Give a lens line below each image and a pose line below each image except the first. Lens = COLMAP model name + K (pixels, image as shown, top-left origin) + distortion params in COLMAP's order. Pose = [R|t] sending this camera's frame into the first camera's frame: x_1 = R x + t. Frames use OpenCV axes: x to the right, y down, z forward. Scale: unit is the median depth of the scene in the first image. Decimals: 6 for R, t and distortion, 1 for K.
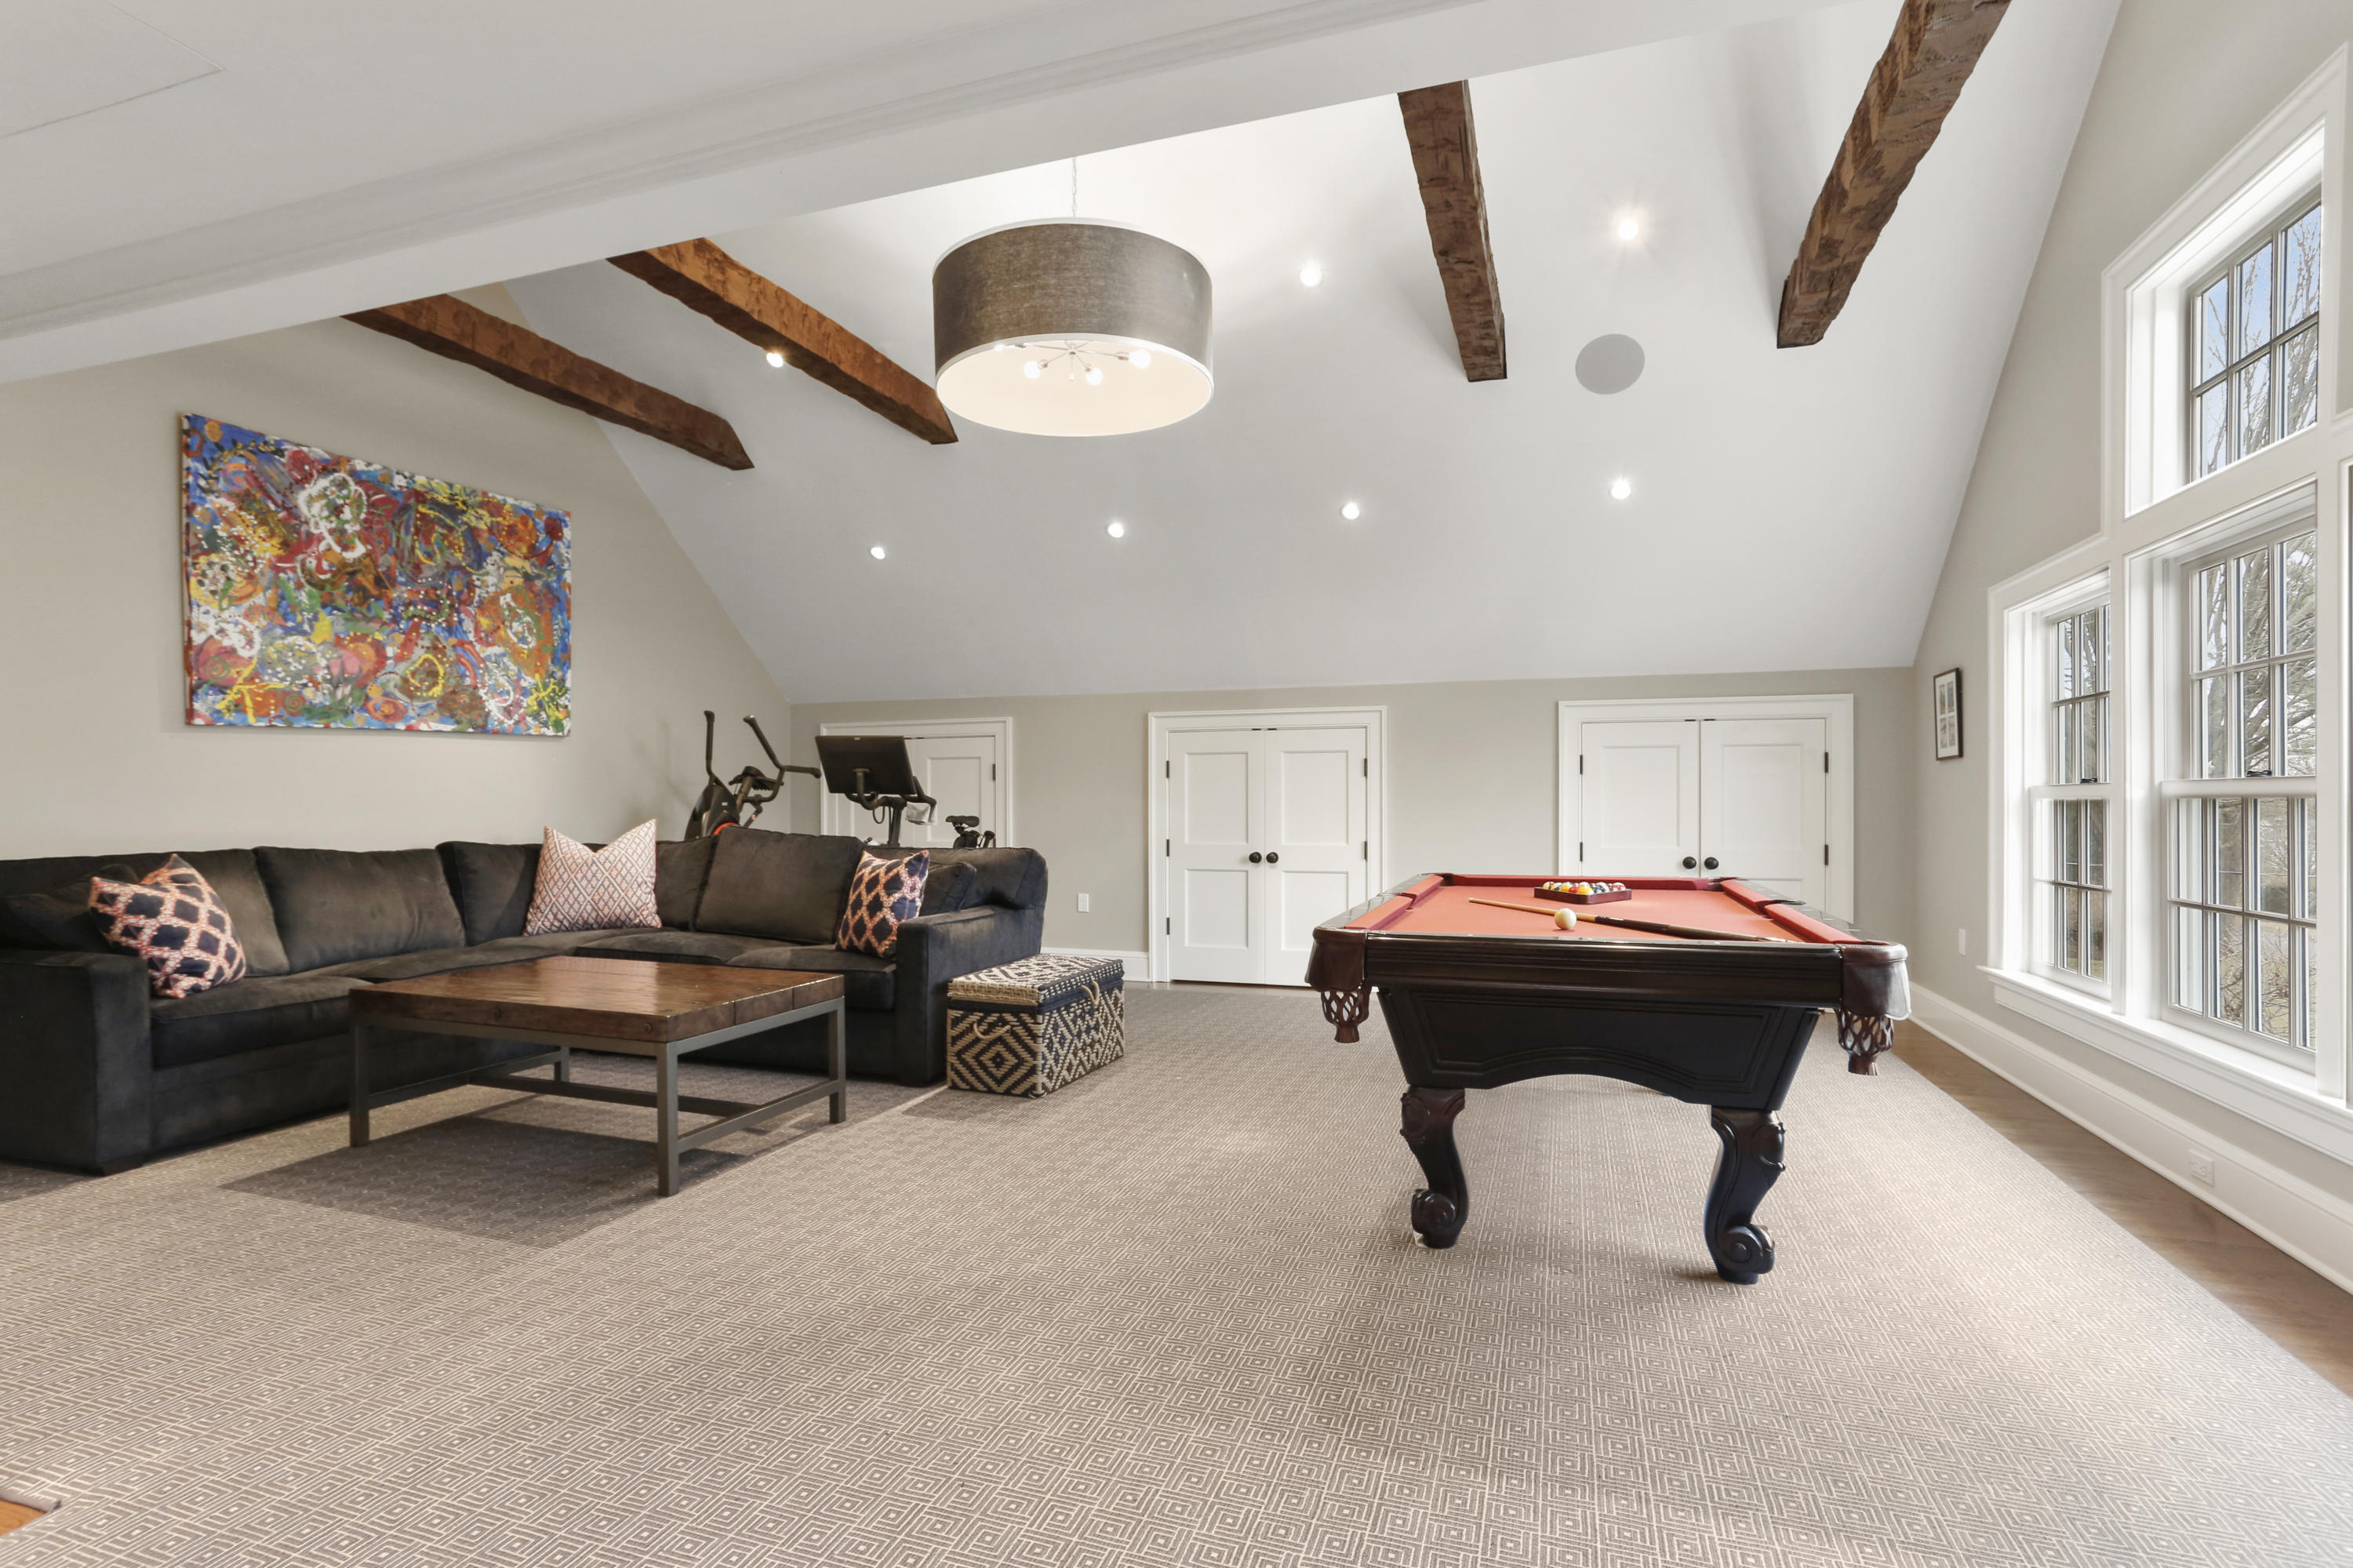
lens RADIAL K [[1146.9, 0, 1150.9], [0, 1146.9, 805.9], [0, 0, 1]] dist [-0.058749, 0.031708]
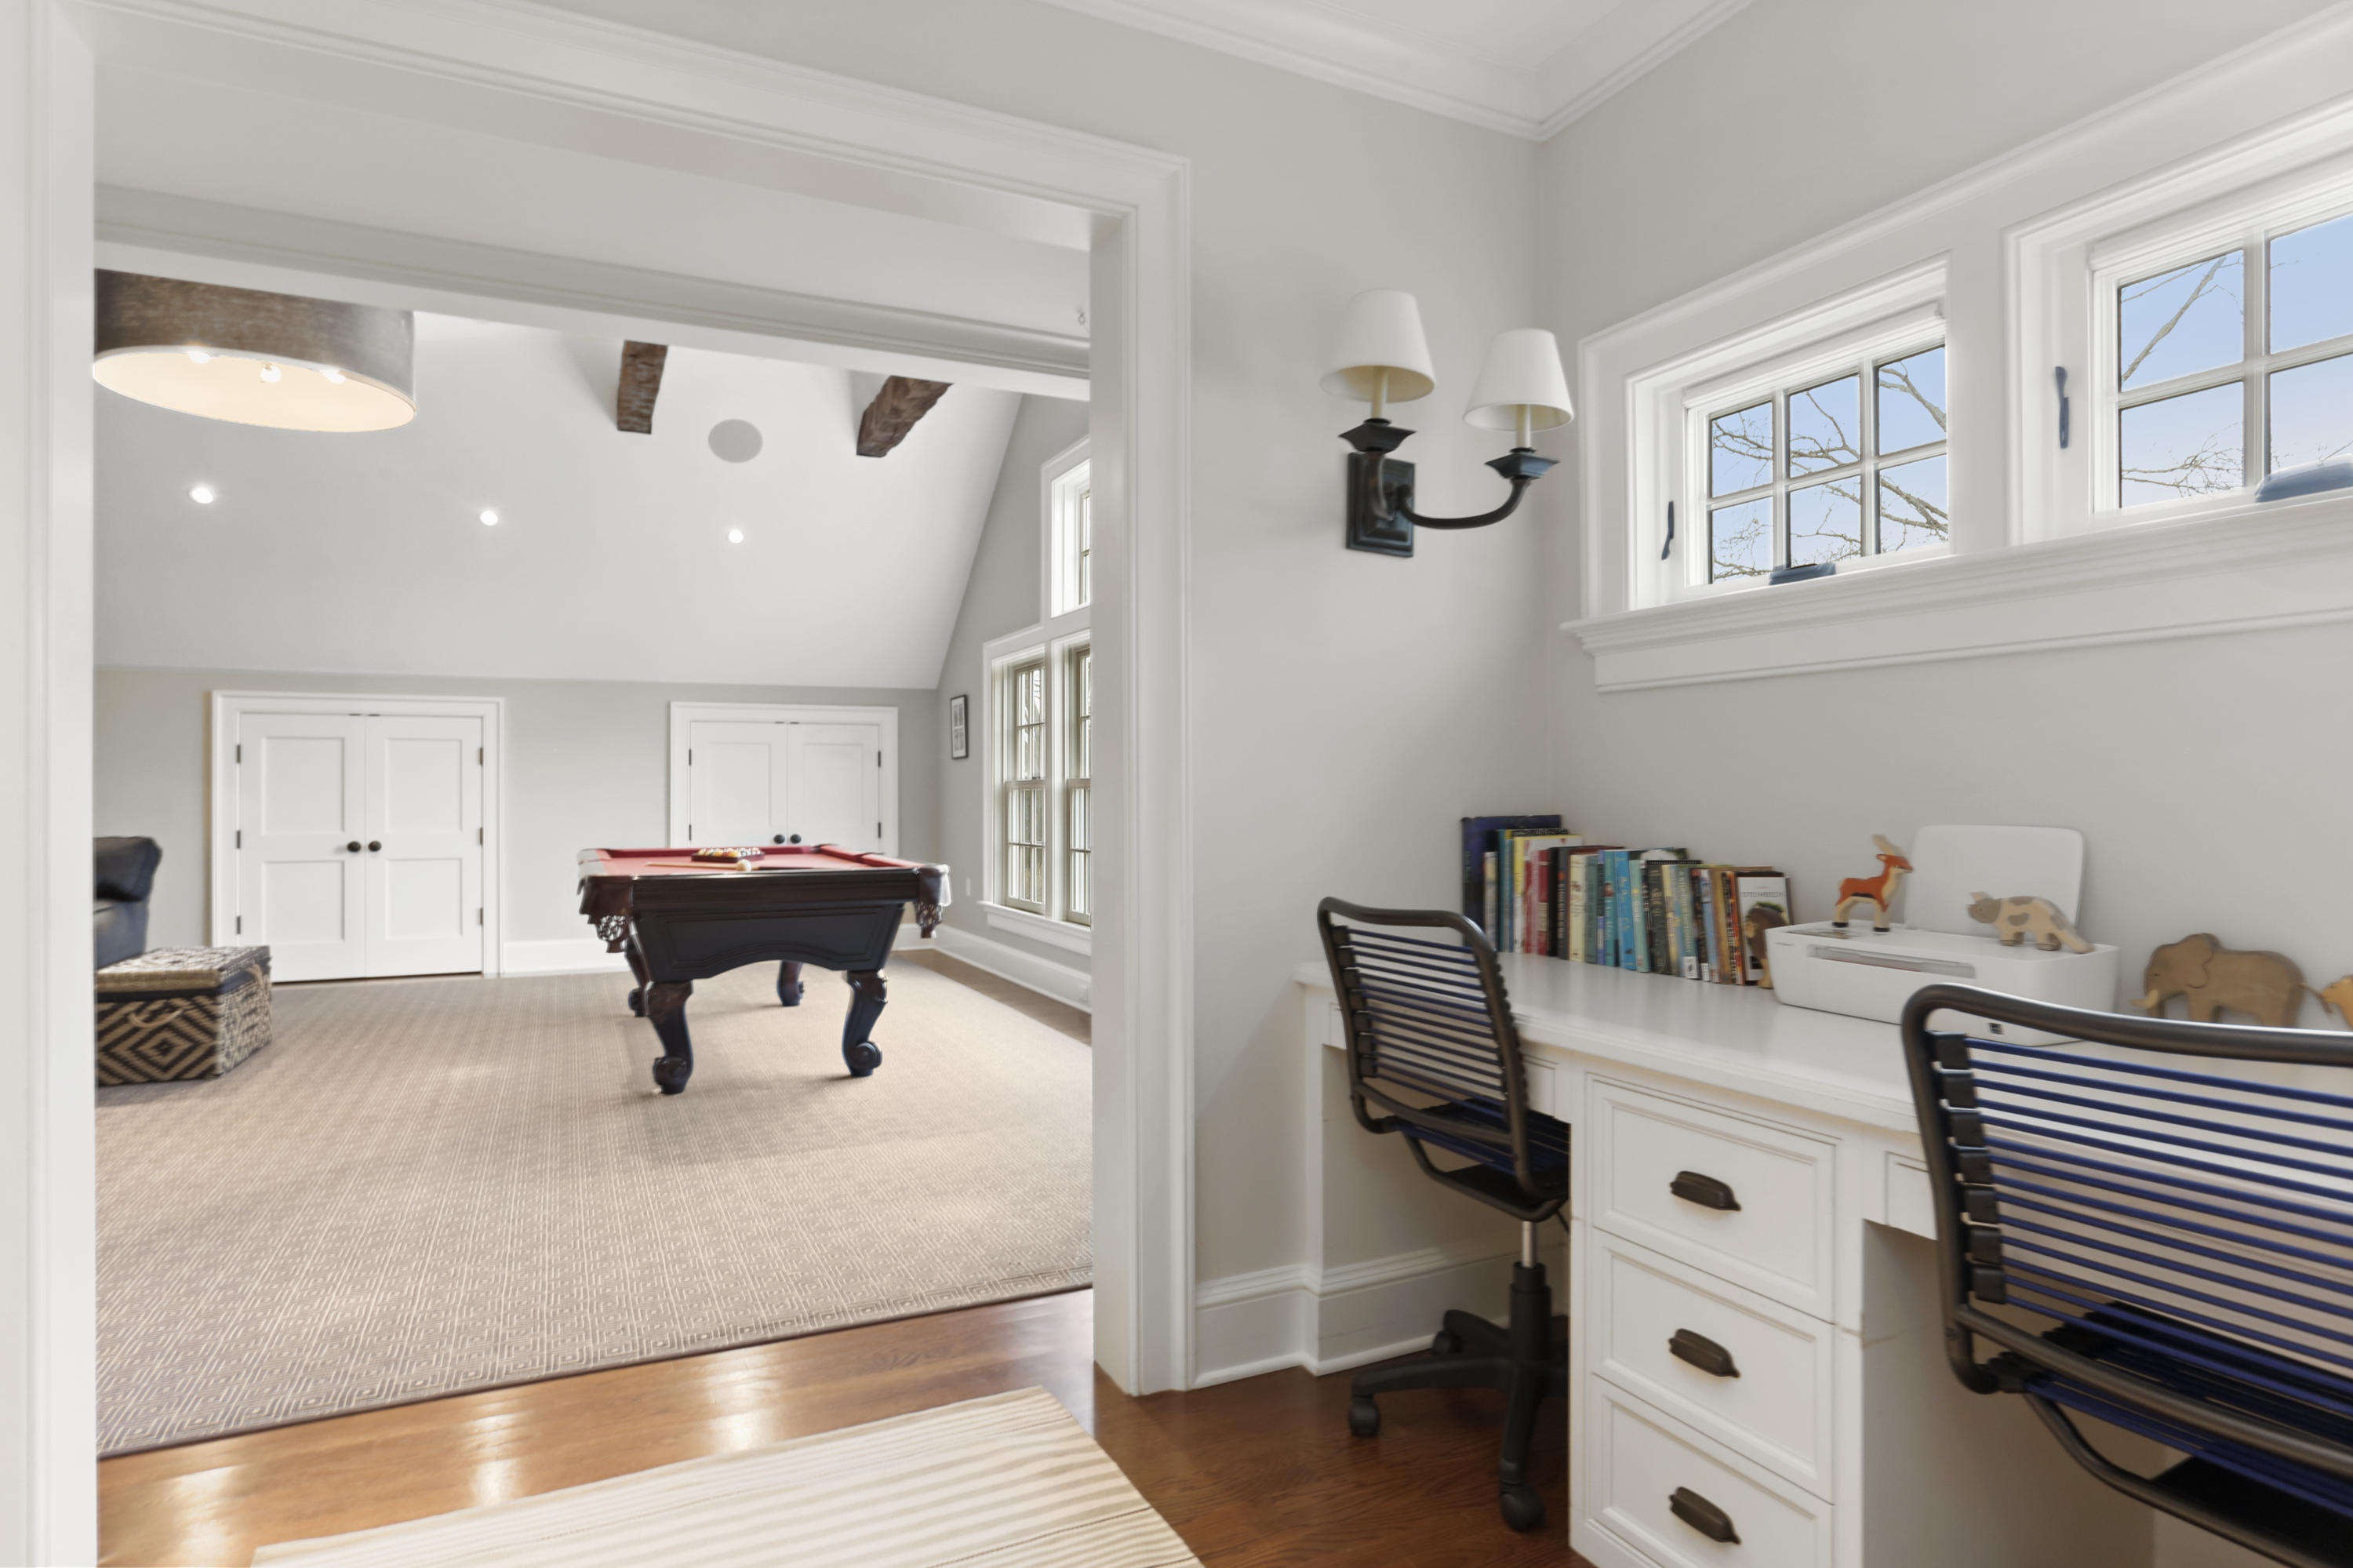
lens RADIAL K [[1298.9, 0, 1176.5], [0, 1298.9, 784.0], [0, 0, 1]] dist [-0.000865, 0.000746]
pose [[0.702639, 0.003749, 0.711536, -0.322670], [0.004110, 0.999948, -0.009328, 0.008209], [-0.711534, 0.009479, 0.702587, -0.424224]]
